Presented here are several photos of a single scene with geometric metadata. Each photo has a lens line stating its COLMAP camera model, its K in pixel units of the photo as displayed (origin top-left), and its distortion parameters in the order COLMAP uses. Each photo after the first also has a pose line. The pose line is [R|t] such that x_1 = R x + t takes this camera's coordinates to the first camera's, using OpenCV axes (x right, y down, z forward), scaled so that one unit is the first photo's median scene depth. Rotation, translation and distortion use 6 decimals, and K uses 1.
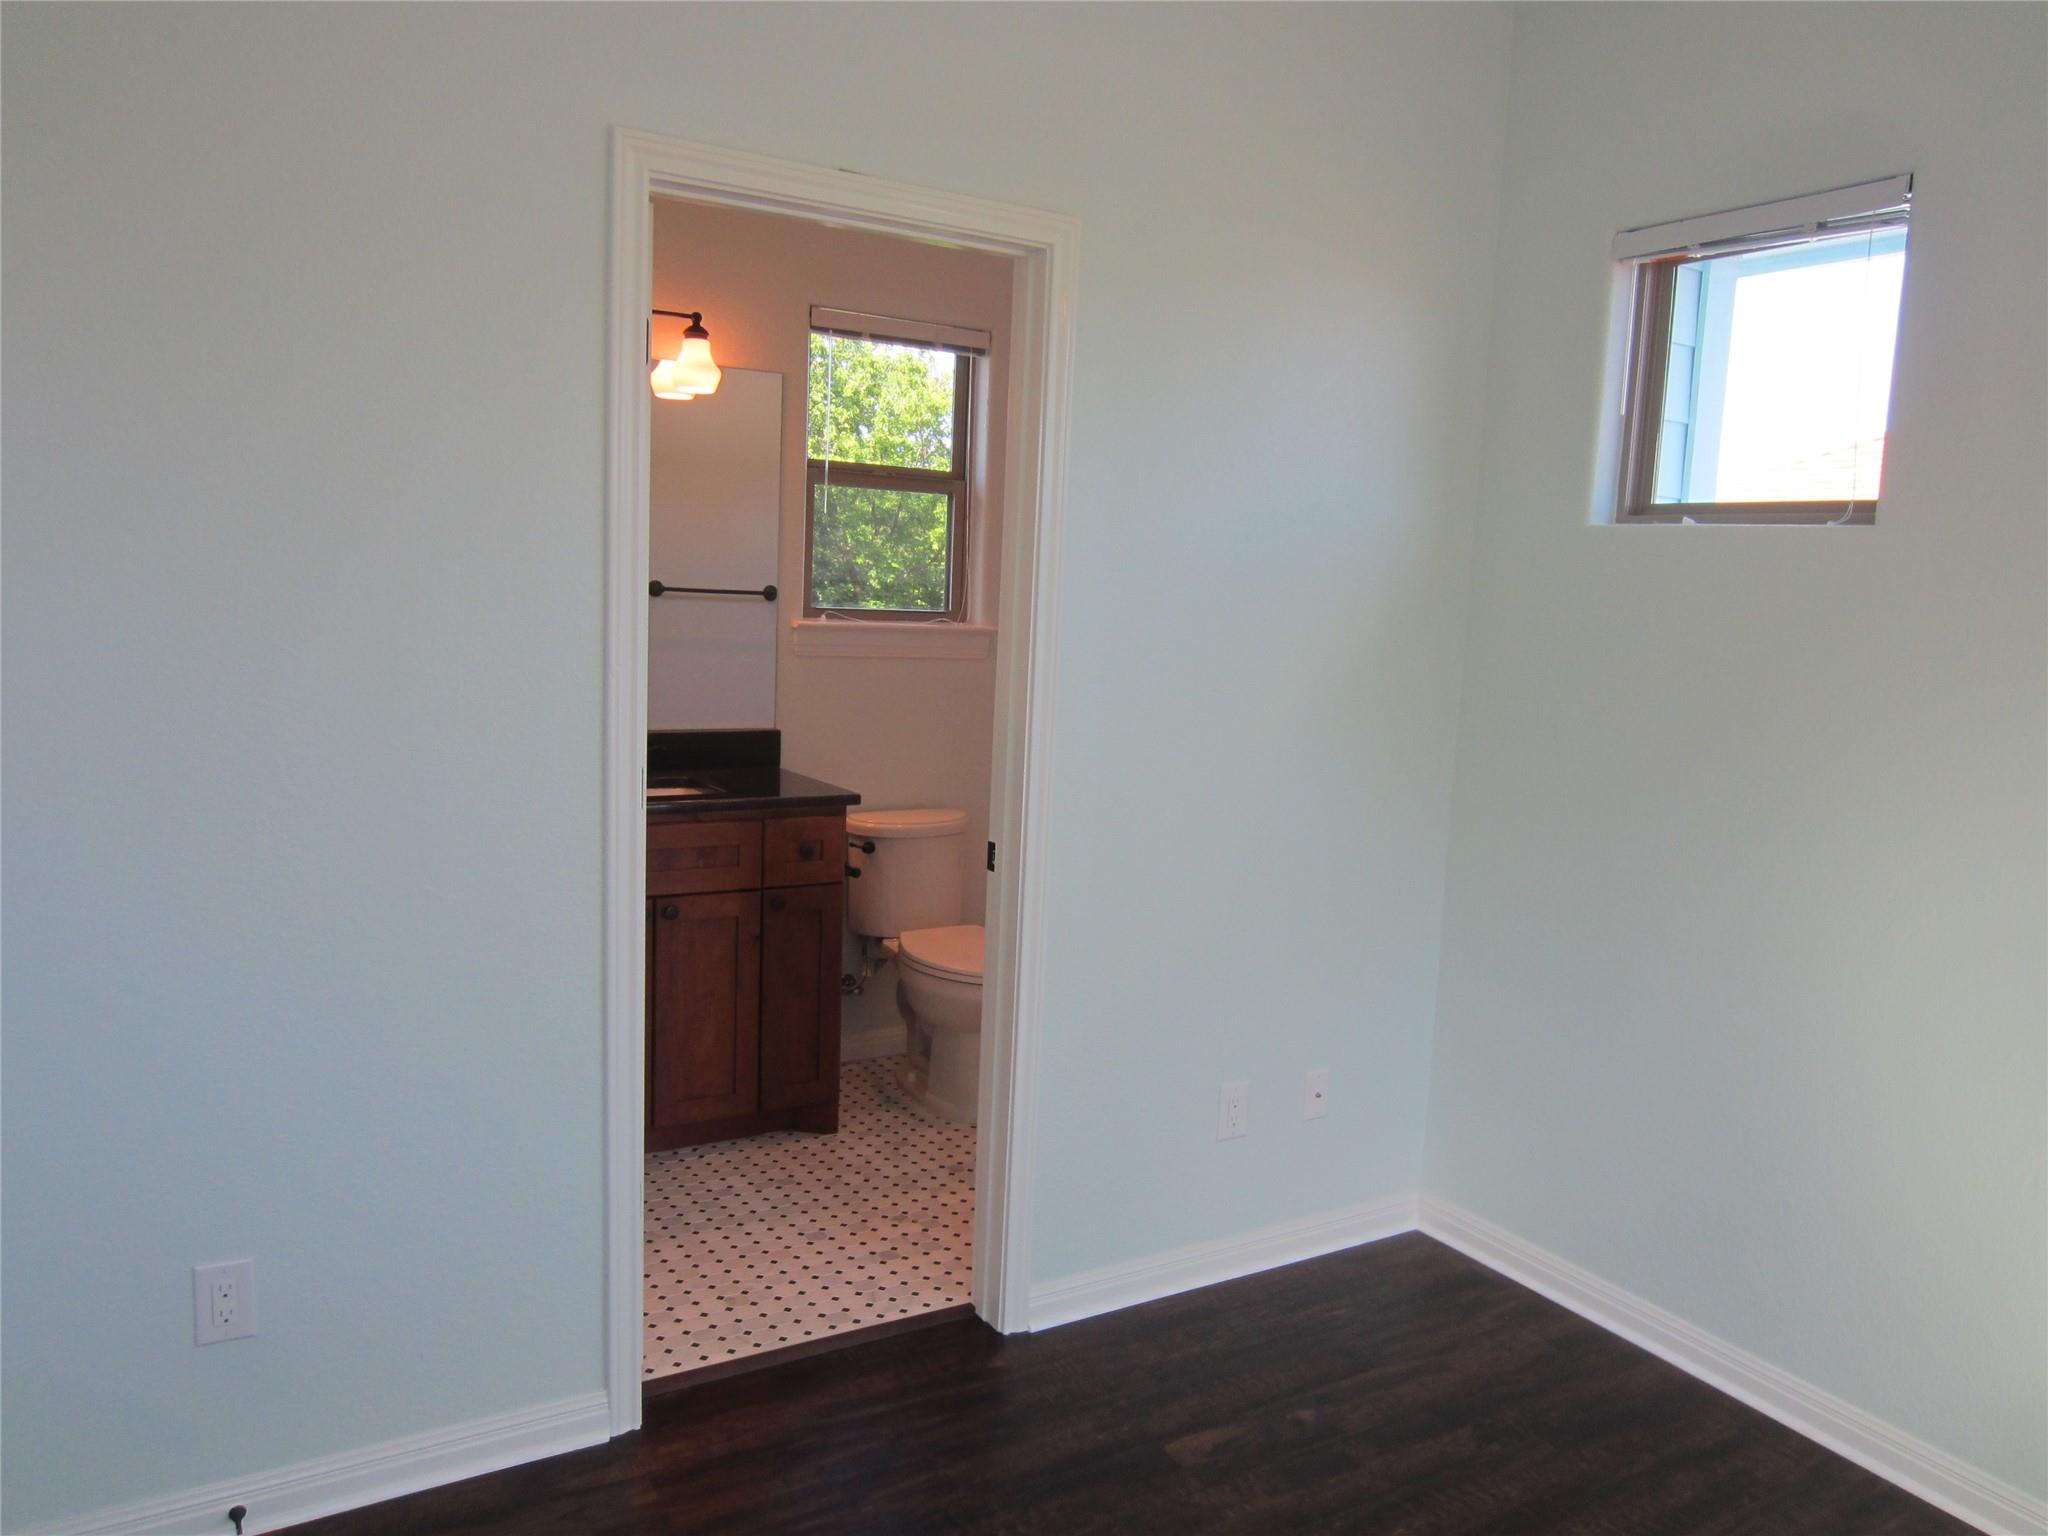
lens RADIAL K [[1470.2, 0, 1024.0], [0, 1470.2, 768.0], [0, 0, 1]] dist [-0.024309, 0.009054]
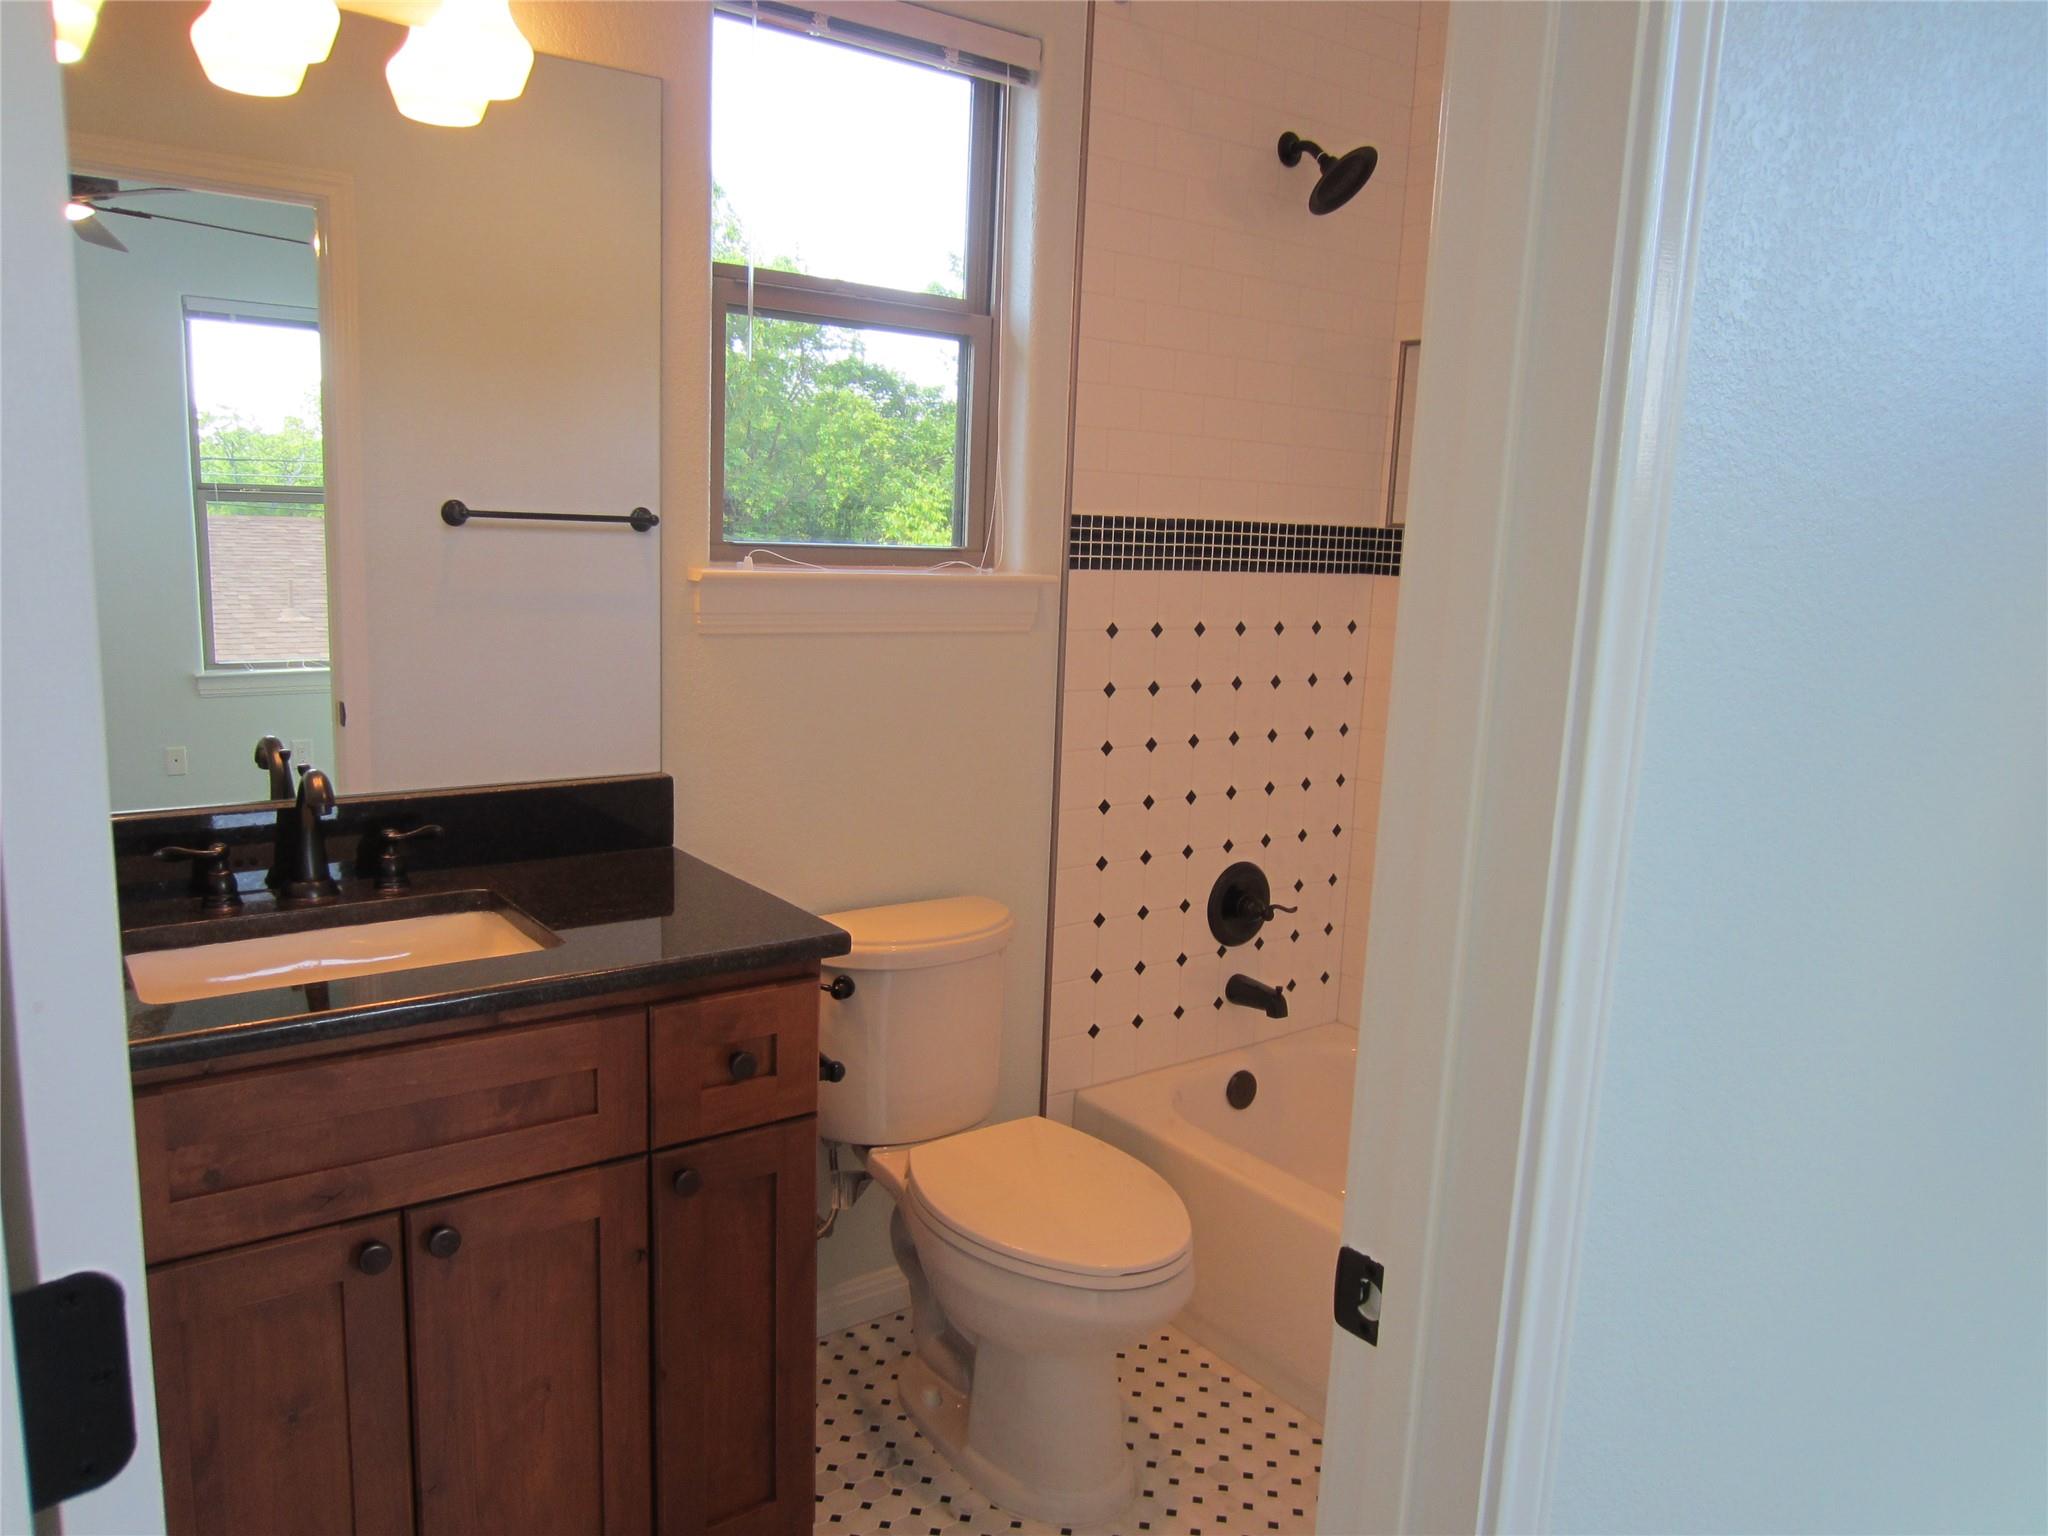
lens RADIAL K [[1470.2, 0, 1024.0], [0, 1470.2, 768.0], [0, 0, 1]] dist [-0.024309, 0.009054]
pose [[0.996305, -0.017494, 0.084091, -0.082665], [0.013568, 0.998801, 0.047027, -0.051122], [-0.084813, -0.045712, 0.995348, 0.455339]]
